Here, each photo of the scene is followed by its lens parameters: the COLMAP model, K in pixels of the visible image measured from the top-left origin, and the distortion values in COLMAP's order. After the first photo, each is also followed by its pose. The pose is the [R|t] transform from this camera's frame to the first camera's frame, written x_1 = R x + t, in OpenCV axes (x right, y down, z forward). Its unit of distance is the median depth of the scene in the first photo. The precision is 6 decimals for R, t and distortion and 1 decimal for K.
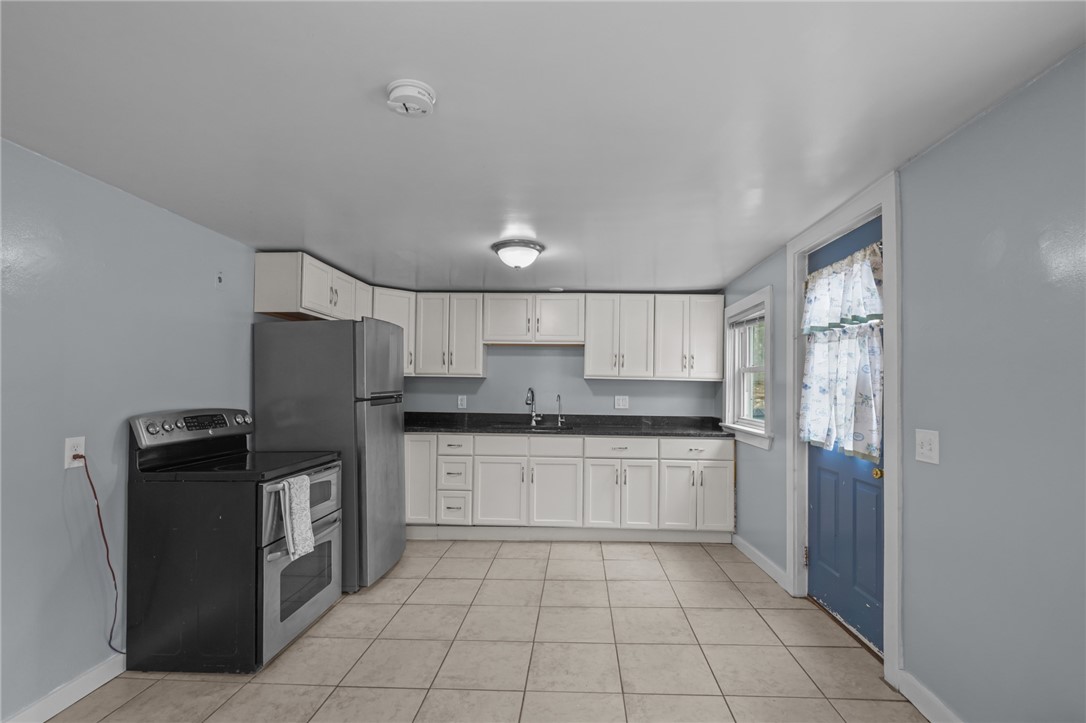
lens RADIAL K [[530.9, 0, 547.8], [0, 530.9, 374.8], [0, 0, 1]] dist [-0.003554, -0.001100]
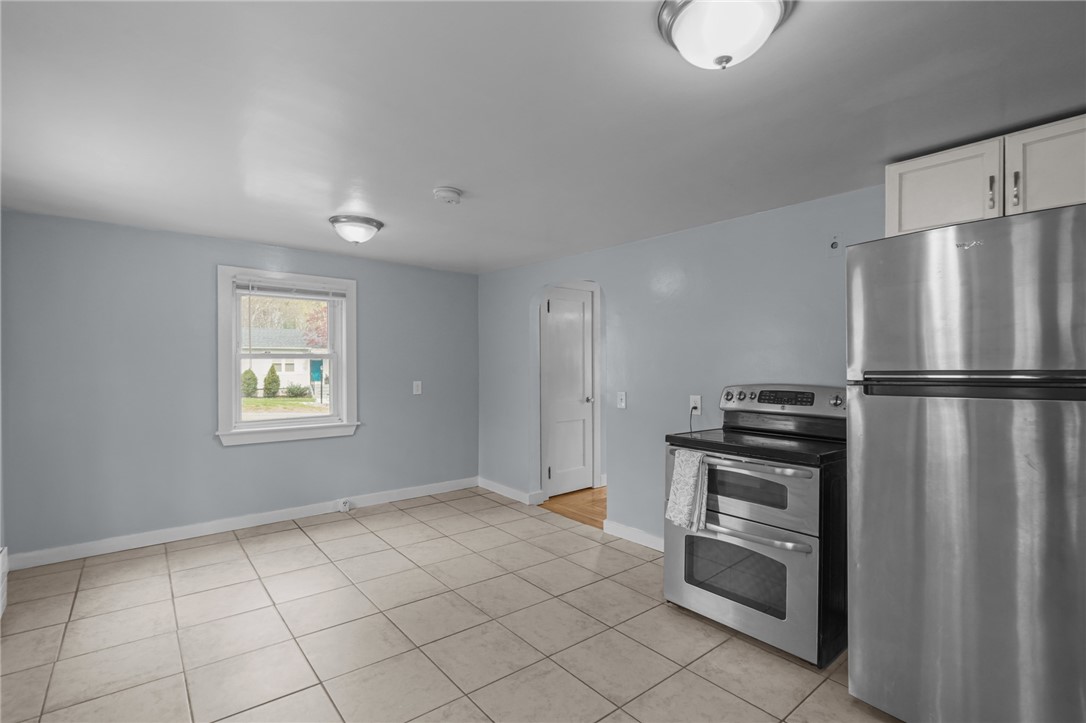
lens RADIAL K [[516.1, 0, 543.0], [0, 516.1, 365.2], [0, 0, 1]] dist [-0.001528, -0.001480]
pose [[-0.748307, -0.008681, -0.663296, 0.263579], [0.006661, 0.999766, -0.020600, 0.031732], [0.663319, -0.019834, -0.748074, 1.036688]]
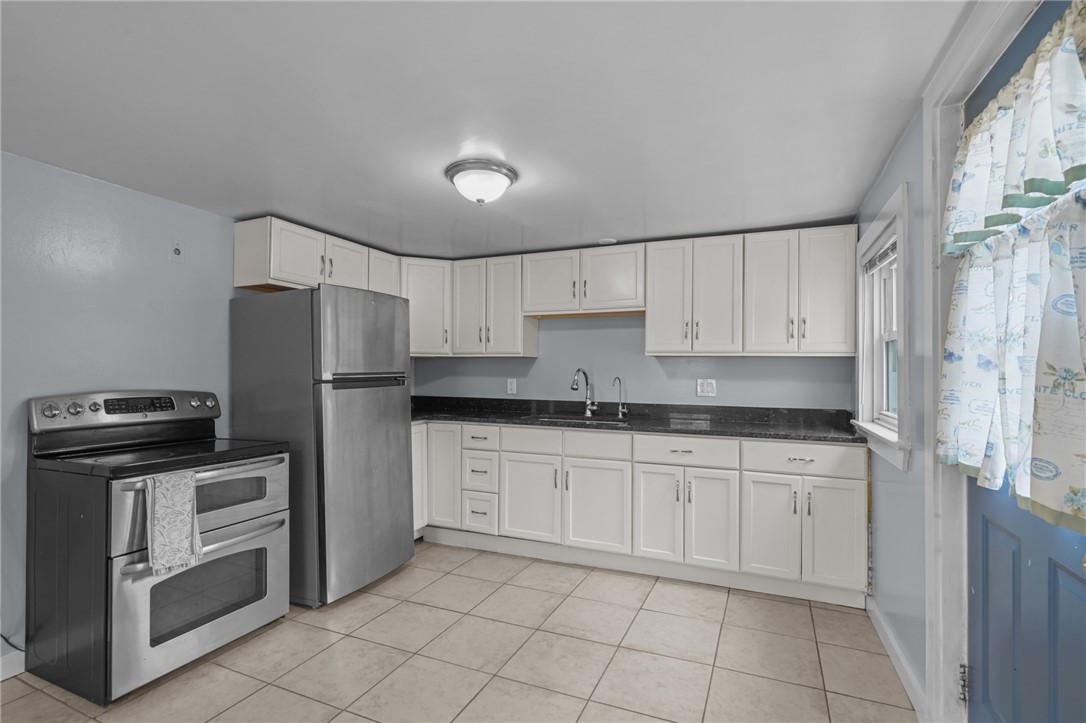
lens RADIAL K [[516.1, 0, 543.0], [0, 516.1, 365.2], [0, 0, 1]] dist [-0.001528, -0.001480]
pose [[0.929144, -0.010255, -0.369576, 0.239912], [0.012418, 0.999917, 0.003475, 0.018907], [0.369509, -0.007818, 0.929194, 0.311023]]
